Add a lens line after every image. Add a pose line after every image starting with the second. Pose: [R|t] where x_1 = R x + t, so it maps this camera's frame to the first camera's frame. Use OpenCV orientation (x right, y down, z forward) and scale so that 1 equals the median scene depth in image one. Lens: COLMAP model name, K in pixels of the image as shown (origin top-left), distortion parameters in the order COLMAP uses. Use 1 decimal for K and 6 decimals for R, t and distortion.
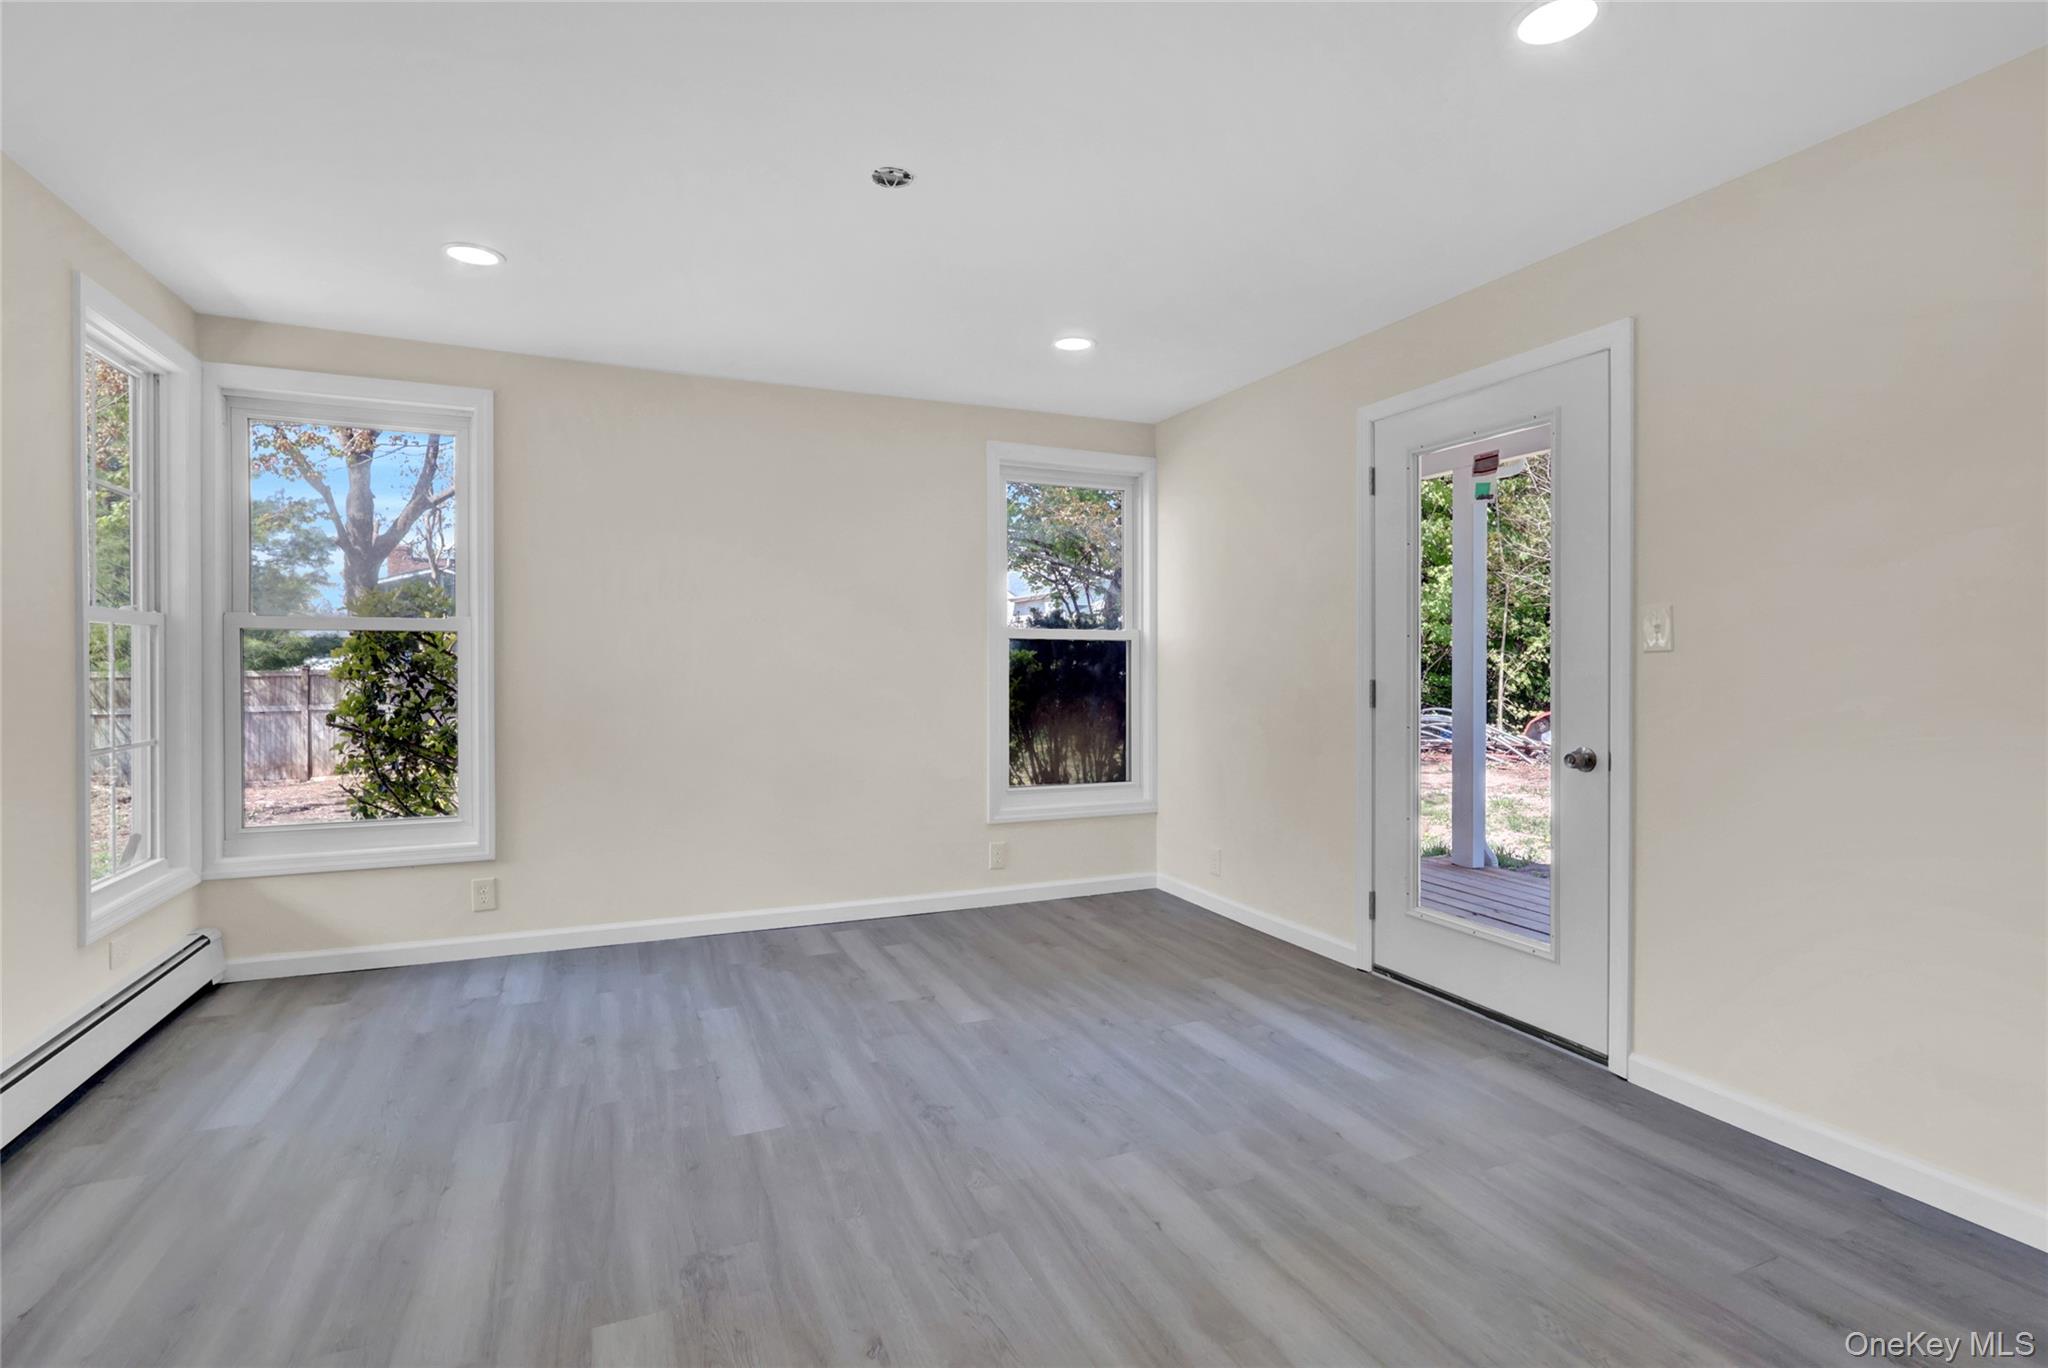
lens RADIAL K [[971.6, 0, 1019.9], [0, 971.6, 681.1], [0, 0, 1]] dist [-0.000291, 0.001984]
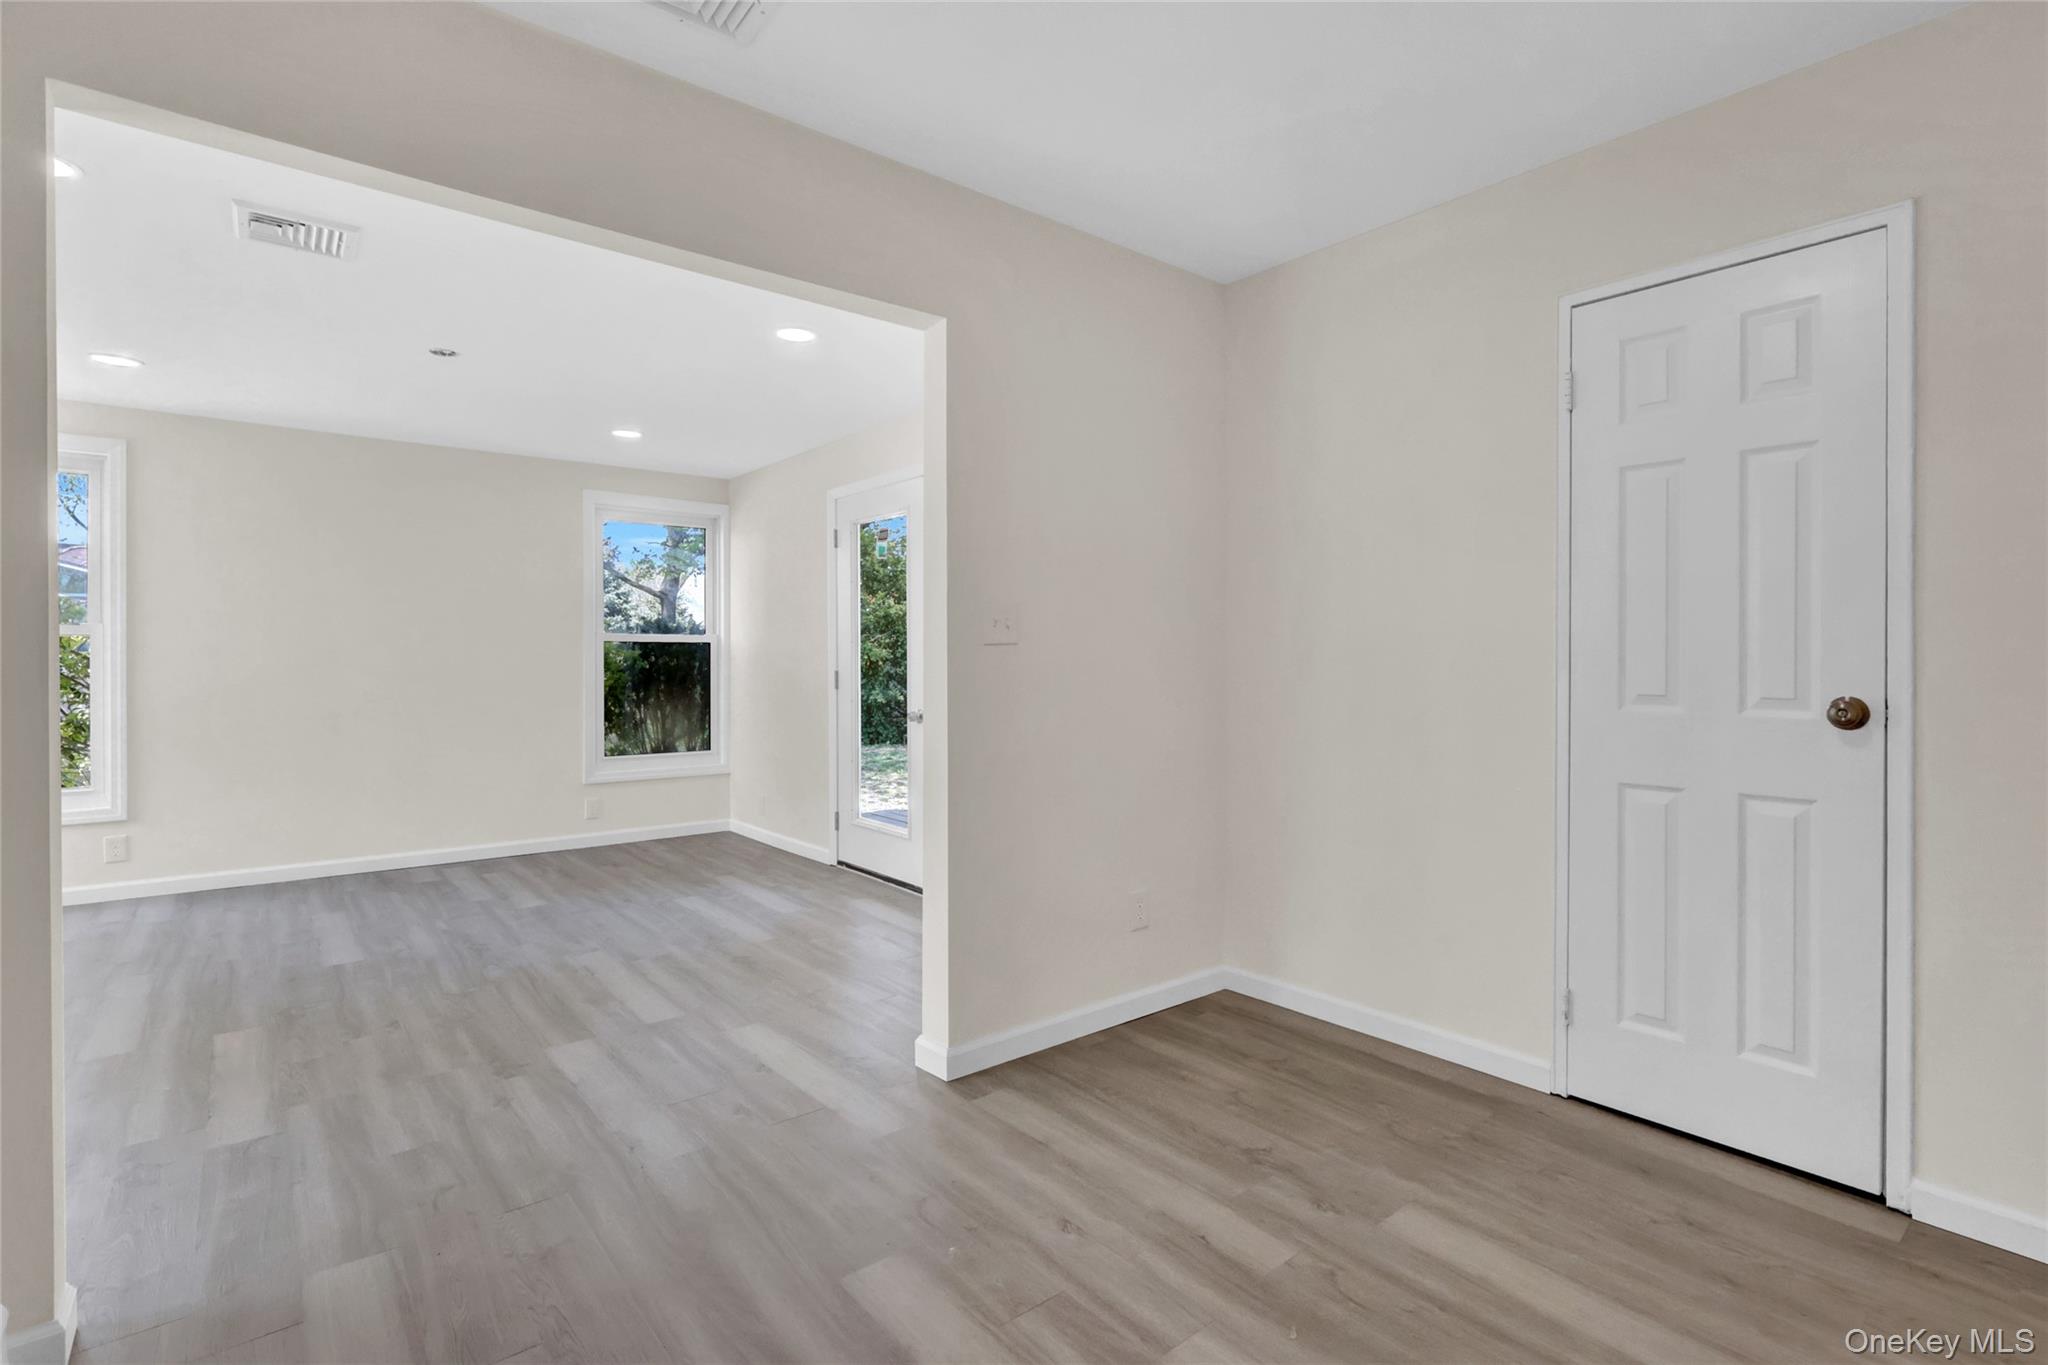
lens RADIAL K [[971.6, 0, 1030.0], [0, 971.6, 667.4], [0, 0, 1]] dist [-0.000291, 0.001984]
pose [[0.963312, -0.003776, 0.268358, 0.236381], [0.007643, 0.999881, -0.013368, 0.014843], [-0.268276, 0.014928, 0.963226, -0.506067]]
